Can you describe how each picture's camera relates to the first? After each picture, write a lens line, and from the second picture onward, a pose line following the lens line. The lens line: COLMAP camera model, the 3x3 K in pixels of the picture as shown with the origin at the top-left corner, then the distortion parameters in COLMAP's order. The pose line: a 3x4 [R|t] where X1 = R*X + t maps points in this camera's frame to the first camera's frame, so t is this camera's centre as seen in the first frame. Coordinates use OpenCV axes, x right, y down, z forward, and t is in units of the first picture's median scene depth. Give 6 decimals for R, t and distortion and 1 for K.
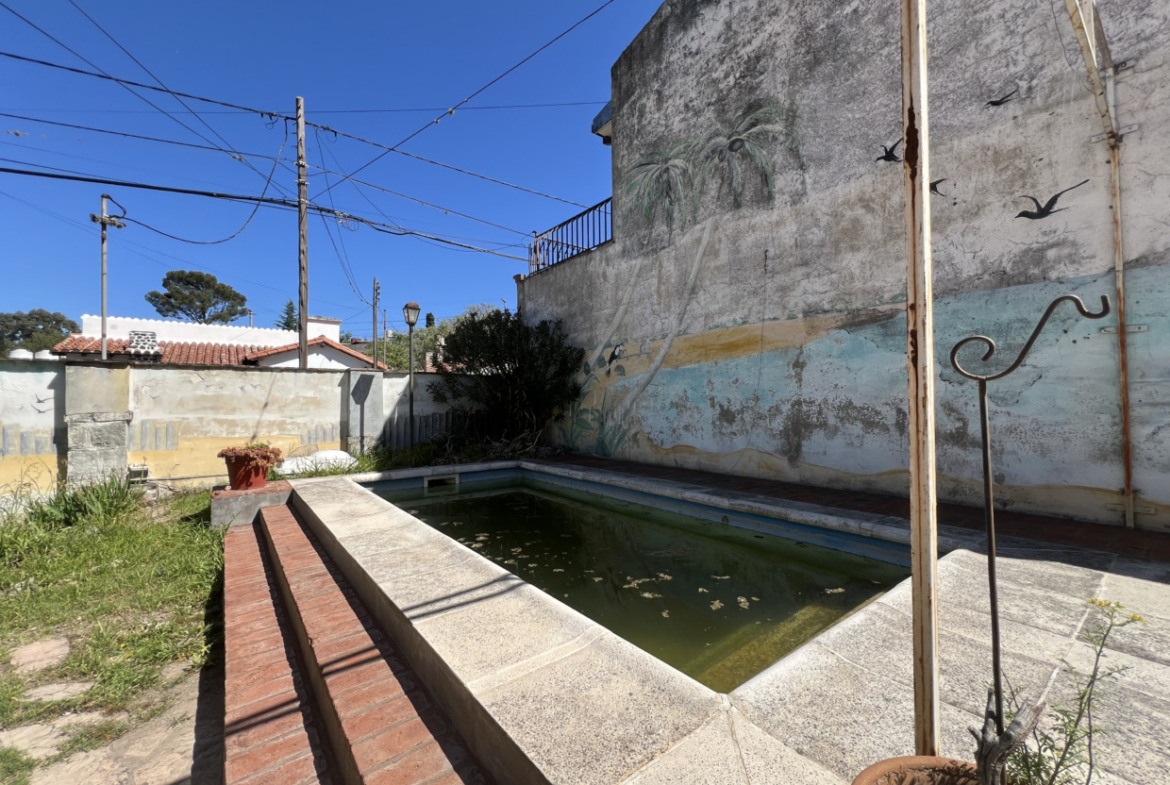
lens RADIAL K [[456.7, 0, 582.9], [0, 456.7, 395.4], [0, 0, 1]] dist [-0.000888, -0.000303]
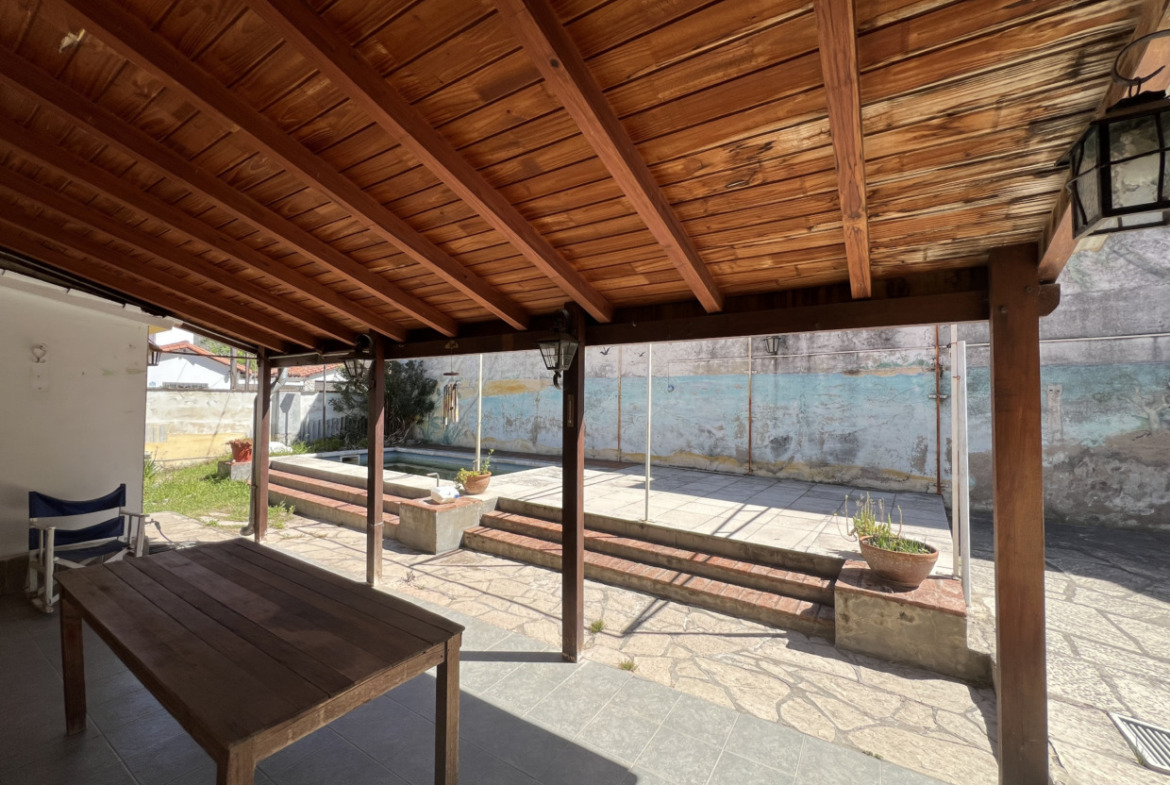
lens RADIAL K [[456.7, 0, 580.0], [0, 456.7, 388.4], [0, 0, 1]] dist [-0.000888, -0.000303]
pose [[0.954320, 0.025755, 0.297675, 0.006354], [-0.022694, 0.999648, -0.013735, -0.072782], [-0.297924, 0.006352, 0.954568, -0.876360]]
